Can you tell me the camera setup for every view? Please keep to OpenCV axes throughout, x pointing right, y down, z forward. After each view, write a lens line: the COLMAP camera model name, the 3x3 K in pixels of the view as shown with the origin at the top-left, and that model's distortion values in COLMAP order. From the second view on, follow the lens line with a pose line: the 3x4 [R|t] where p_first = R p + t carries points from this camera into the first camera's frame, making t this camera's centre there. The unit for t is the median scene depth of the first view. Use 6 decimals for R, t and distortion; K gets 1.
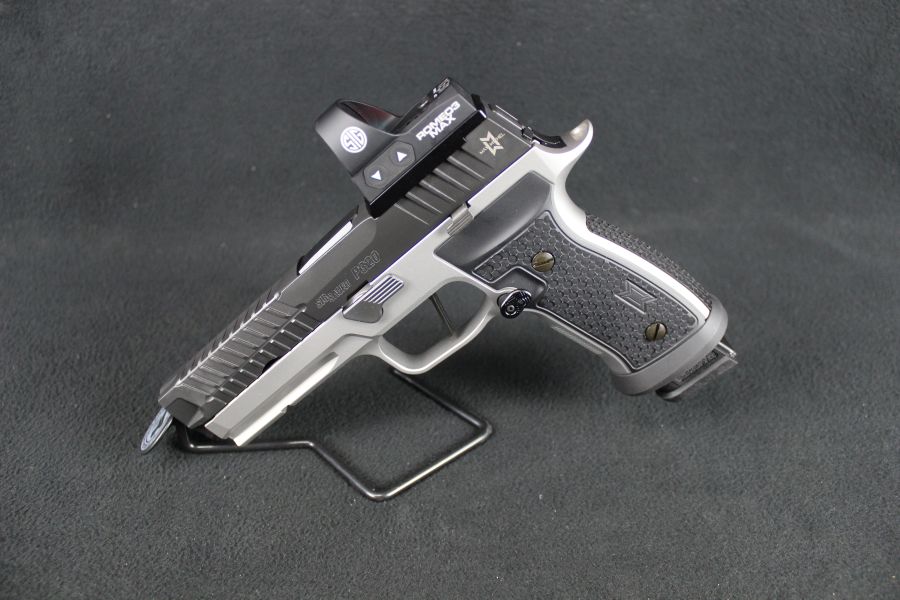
lens RADIAL K [[735.6, 0, 469.9], [0, 735.6, 301.5], [0, 0, 1]] dist [-0.173149, 0.119710]
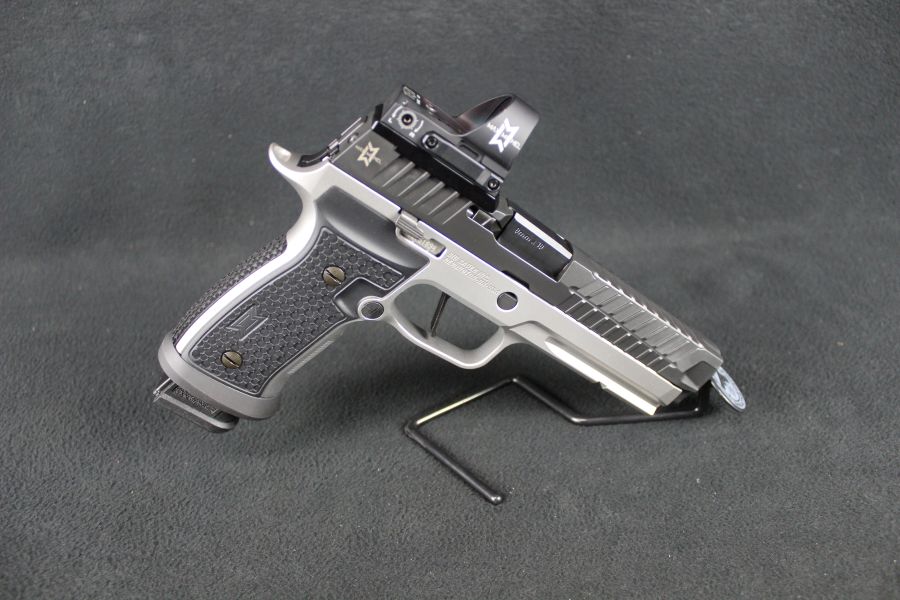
lens RADIAL K [[735.6, 0, 466.6], [0, 735.6, 300.4], [0, 0, 1]] dist [-0.173149, 0.119710]
pose [[0.997246, -0.018972, -0.071691, -0.130794], [0.014894, 0.998263, -0.056998, 0.062303], [0.072647, 0.055773, 0.995797, -0.027009]]
